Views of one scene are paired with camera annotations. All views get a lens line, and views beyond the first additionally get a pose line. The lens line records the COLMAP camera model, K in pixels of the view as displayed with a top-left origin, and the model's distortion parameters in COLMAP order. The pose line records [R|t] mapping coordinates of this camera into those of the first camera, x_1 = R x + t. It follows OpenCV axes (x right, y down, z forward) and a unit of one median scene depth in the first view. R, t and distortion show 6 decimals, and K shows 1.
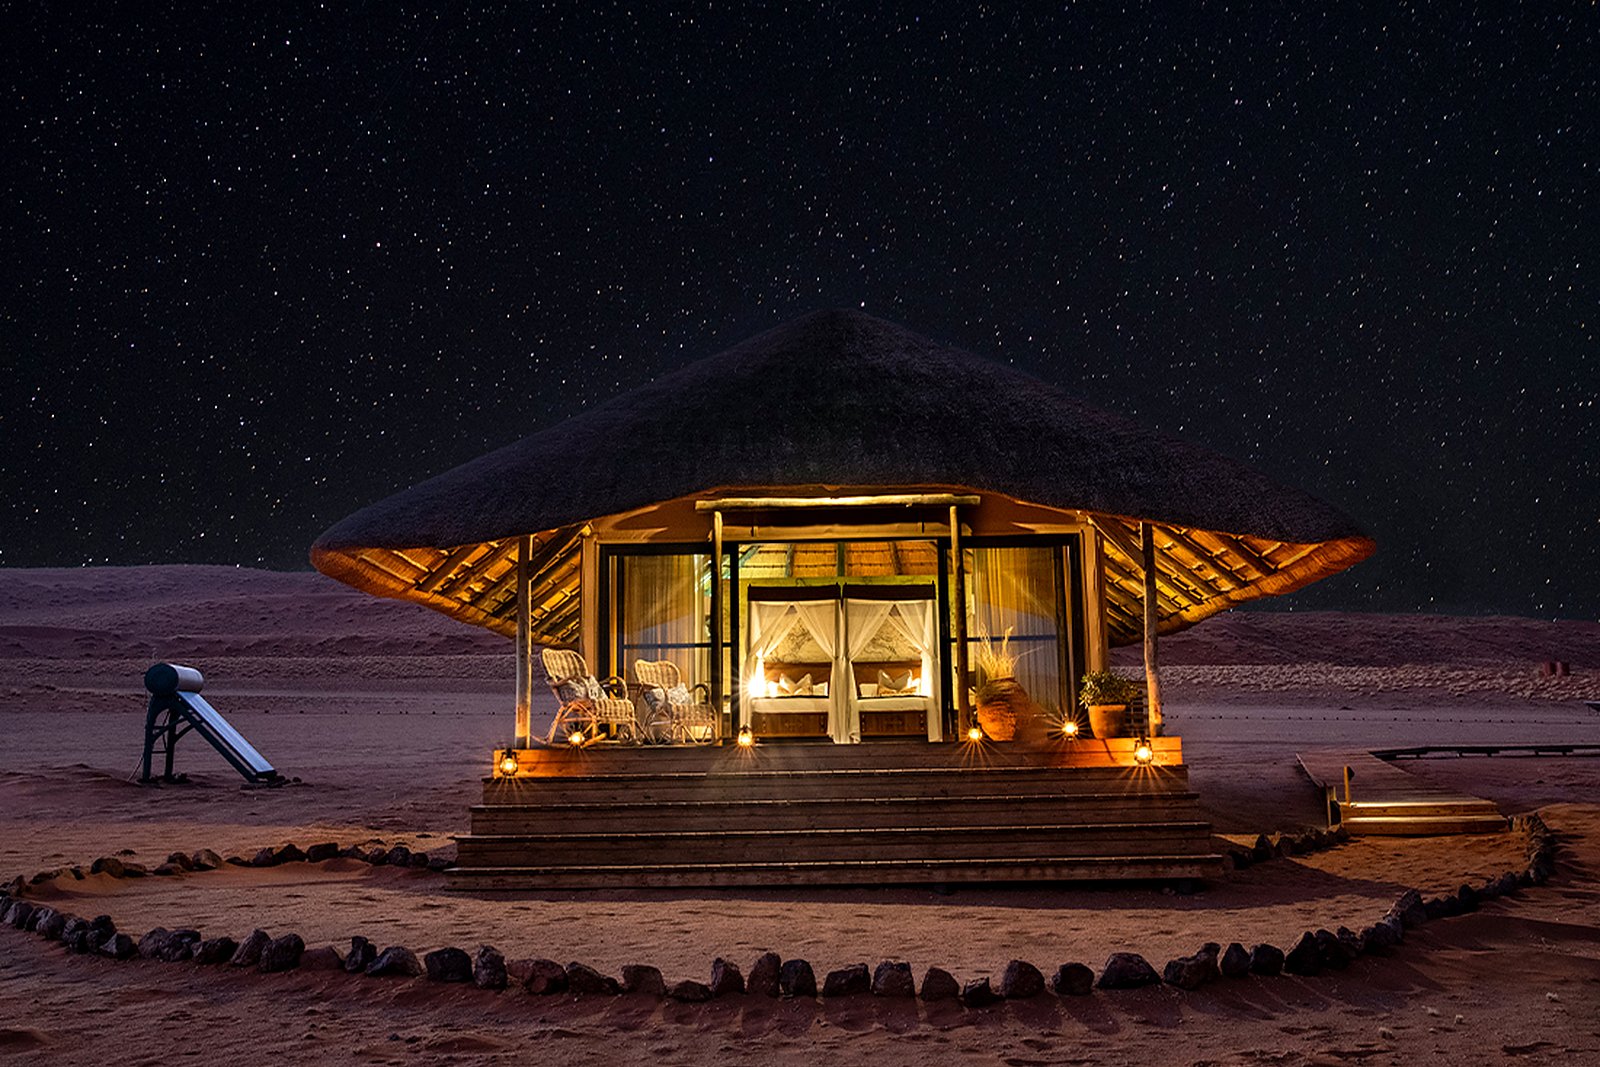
lens RADIAL K [[1402.7, 0, 800.0], [0, 1402.7, 533.5], [0, 0, 1]] dist [0.000274, 0.002255]
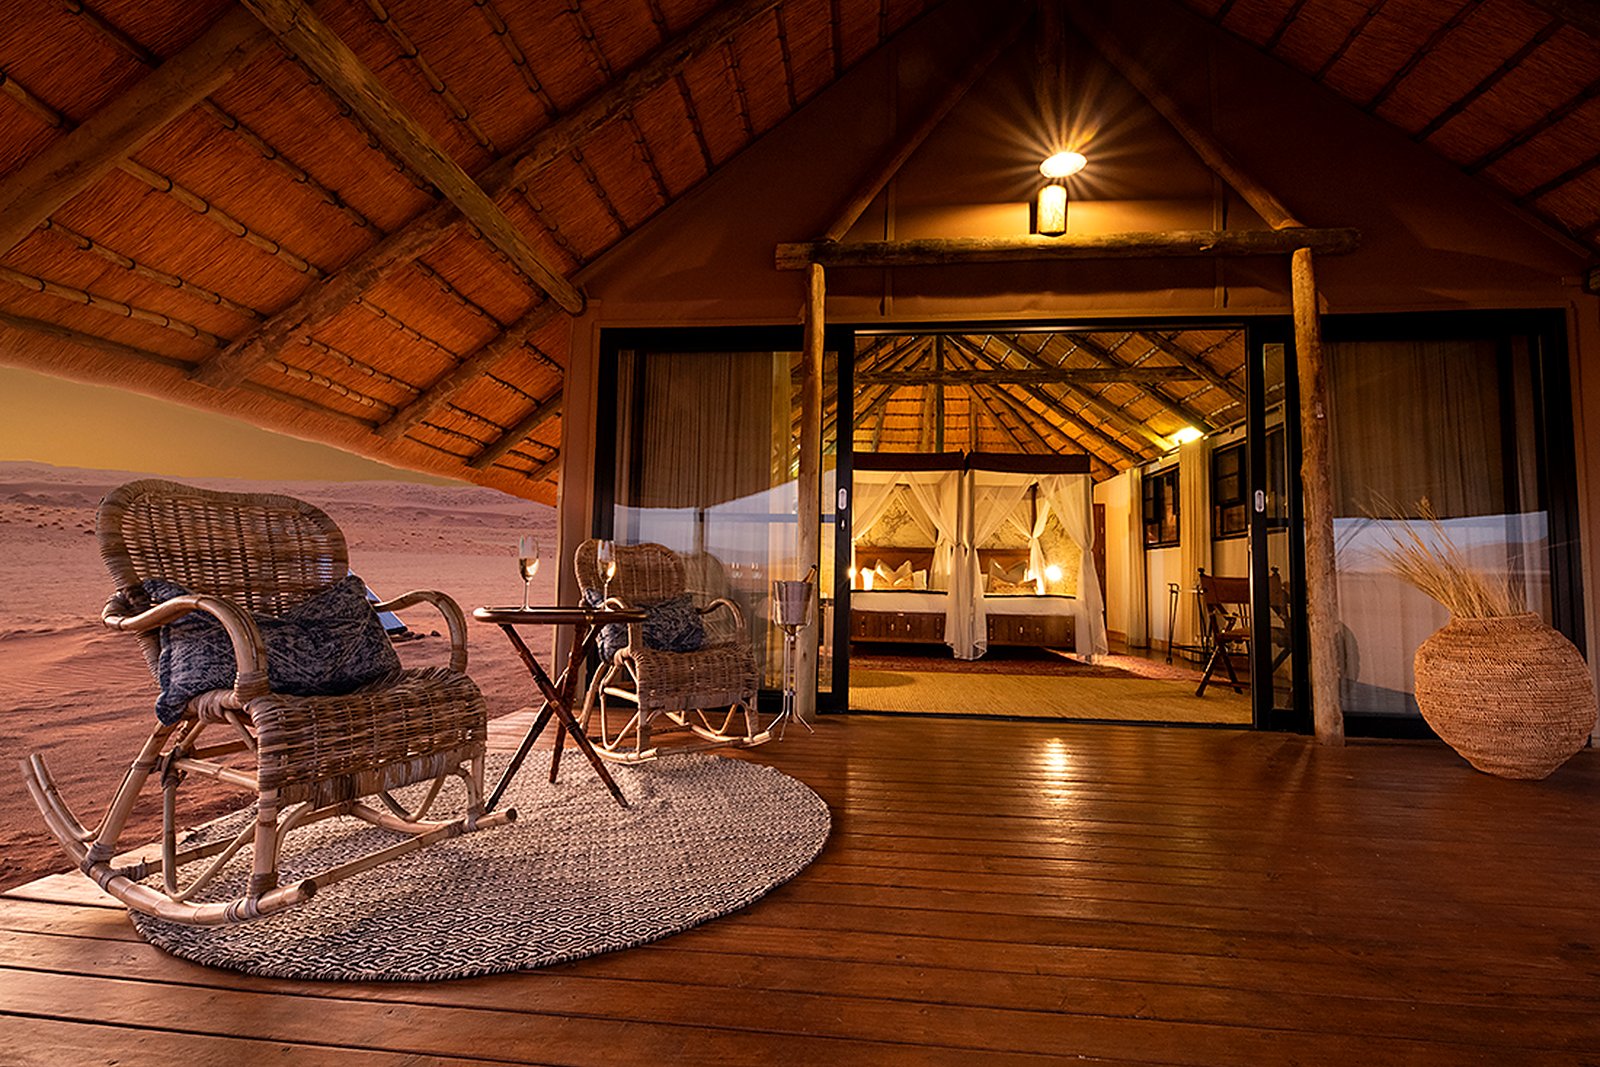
lens RADIAL K [[645.8, 0, 800.0], [0, 645.8, 533.5], [0, 0, 1]] dist [0.000008, -0.000002]
pose [[0.997597, 0.028734, -0.063043, -0.040299], [-0.023391, 0.996198, 0.083919, 0.054640], [0.065215, -0.082242, 0.994476, 0.641790]]
